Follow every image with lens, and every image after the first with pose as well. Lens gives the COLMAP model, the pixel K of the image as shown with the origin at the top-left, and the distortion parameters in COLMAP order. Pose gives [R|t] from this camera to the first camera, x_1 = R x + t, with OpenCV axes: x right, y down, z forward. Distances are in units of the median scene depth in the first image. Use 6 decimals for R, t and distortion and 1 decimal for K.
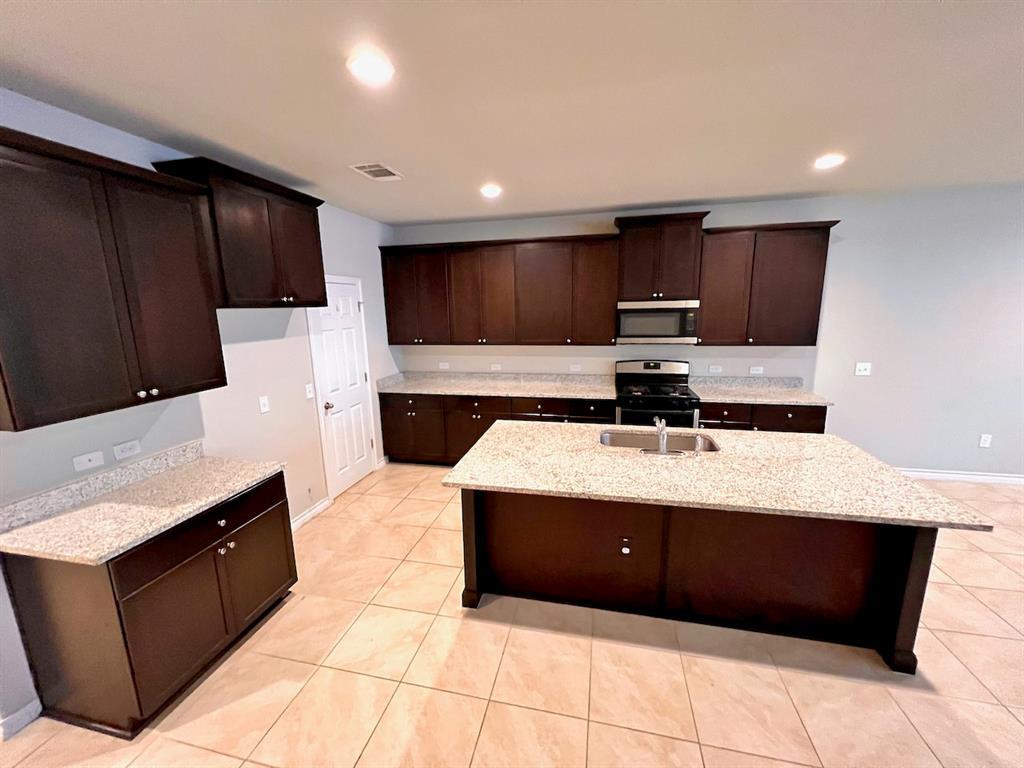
lens RADIAL K [[409.2, 0, 510.5], [0, 409.2, 383.4], [0, 0, 1]] dist [0.000958, -0.000243]
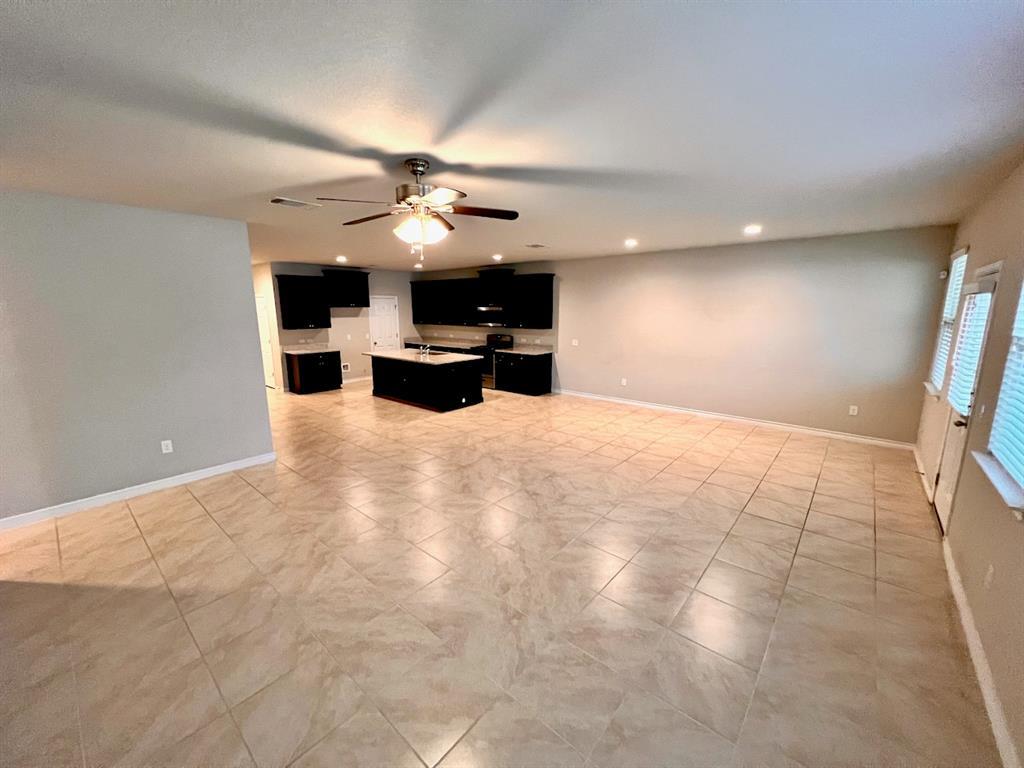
lens RADIAL K [[409.2, 0, 510.5], [0, 409.2, 383.4], [0, 0, 1]] dist [0.000958, -0.000243]
pose [[0.882911, 0.104841, -0.457686, 1.610434], [-0.103694, 0.994223, 0.027711, 0.151412], [0.457948, 0.022993, 0.888682, -1.003205]]
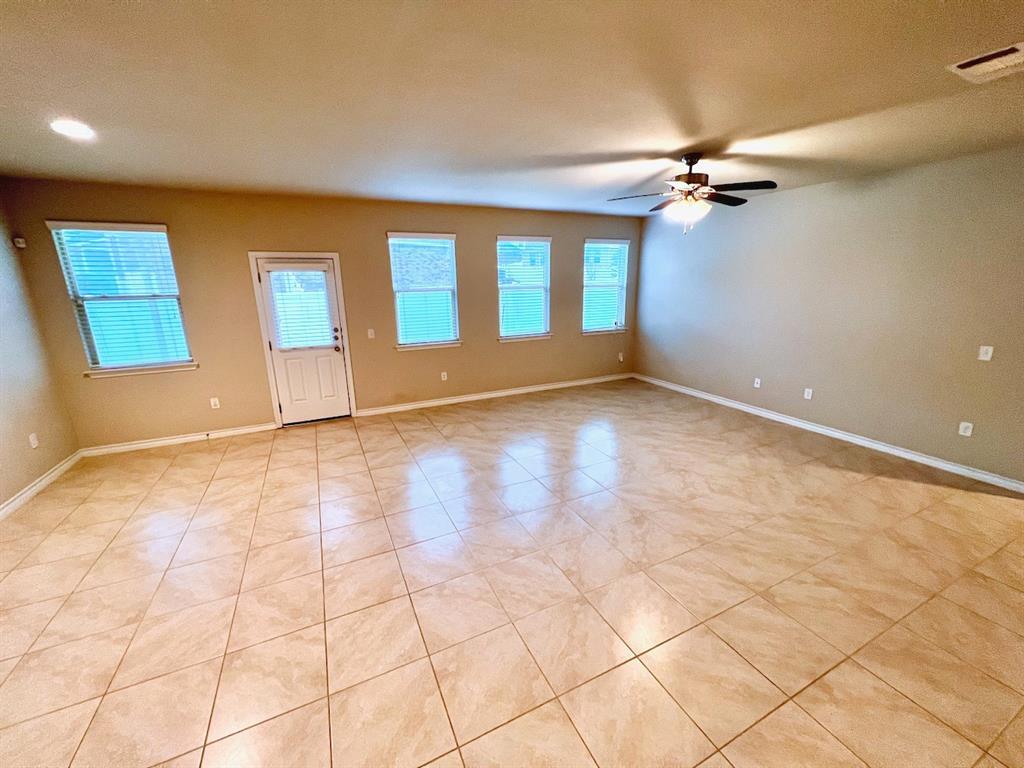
lens RADIAL K [[409.2, 0, 510.5], [0, 409.2, 383.4], [0, 0, 1]] dist [0.000958, -0.000243]
pose [[-0.623464, -0.163921, 0.764476, 0.620275], [0.174364, 0.923999, 0.340328, -0.094136], [-0.762162, 0.345479, -0.547498, 0.456373]]
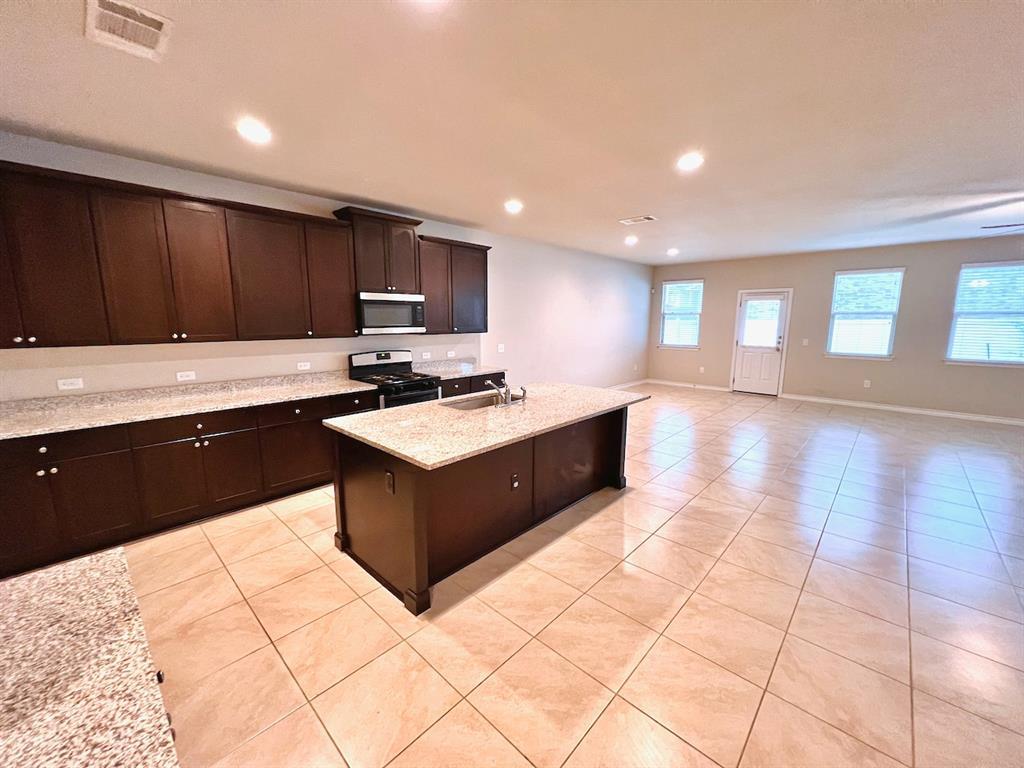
lens RADIAL K [[409.2, 0, 510.5], [0, 409.2, 383.4], [0, 0, 1]] dist [0.000958, -0.000243]
pose [[0.504700, -0.116434, 0.855407, -0.452956], [0.149966, 0.987623, 0.045949, 0.030398], [-0.850170, 0.105091, 0.515914, 0.212988]]
